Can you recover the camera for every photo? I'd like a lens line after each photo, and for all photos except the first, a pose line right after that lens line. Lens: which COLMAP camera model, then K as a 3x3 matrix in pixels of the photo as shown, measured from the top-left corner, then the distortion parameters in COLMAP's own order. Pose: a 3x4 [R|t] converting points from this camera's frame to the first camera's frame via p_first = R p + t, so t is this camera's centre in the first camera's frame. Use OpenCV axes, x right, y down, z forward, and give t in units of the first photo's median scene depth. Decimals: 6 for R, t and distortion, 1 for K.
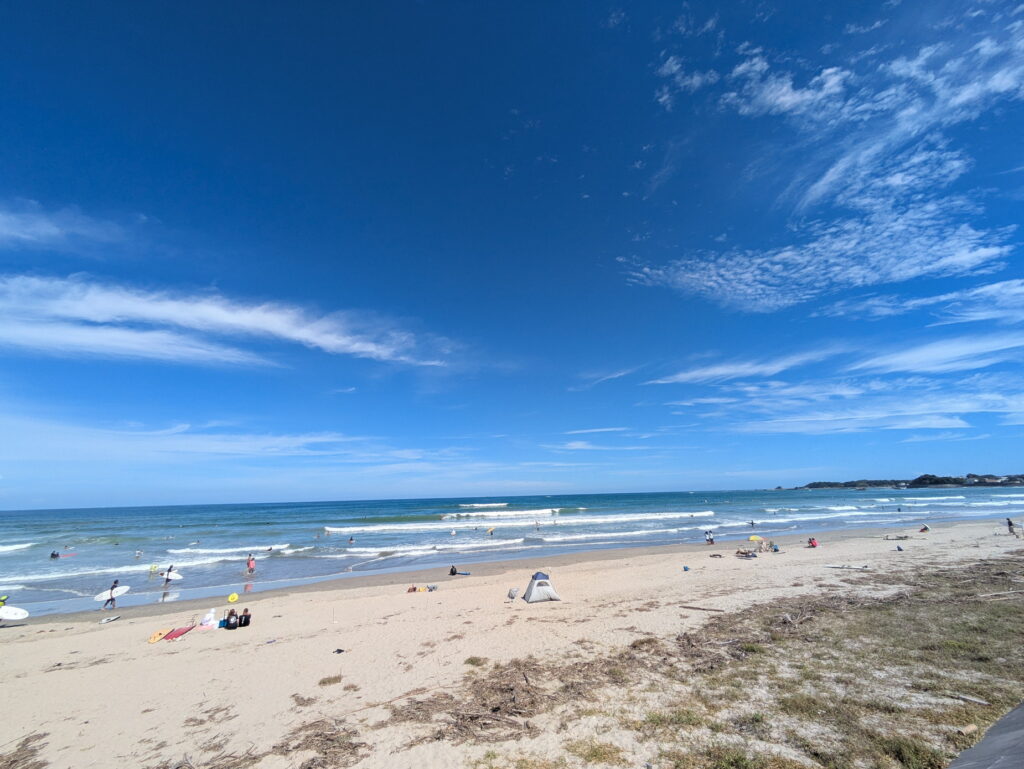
lens RADIAL K [[405.7, 0, 512.0], [0, 405.7, 384.5], [0, 0, 1]] dist [0.012012, 0.001075]
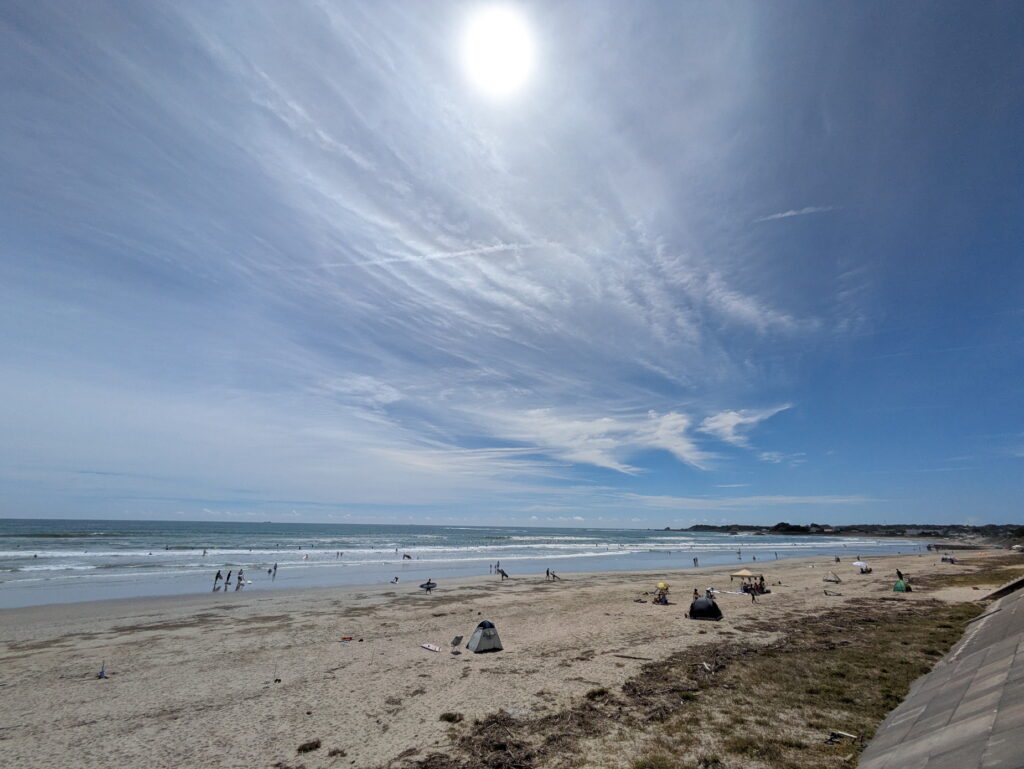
lens RADIAL K [[405.7, 0, 512.0], [0, 405.7, 384.5], [0, 0, 1]] dist [0.012012, 0.001075]
pose [[0.975182, 0.112370, 0.190771, -0.236268], [-0.098903, 0.991978, -0.078732, -0.114149], [-0.198087, 0.057910, 0.978472, -0.123724]]
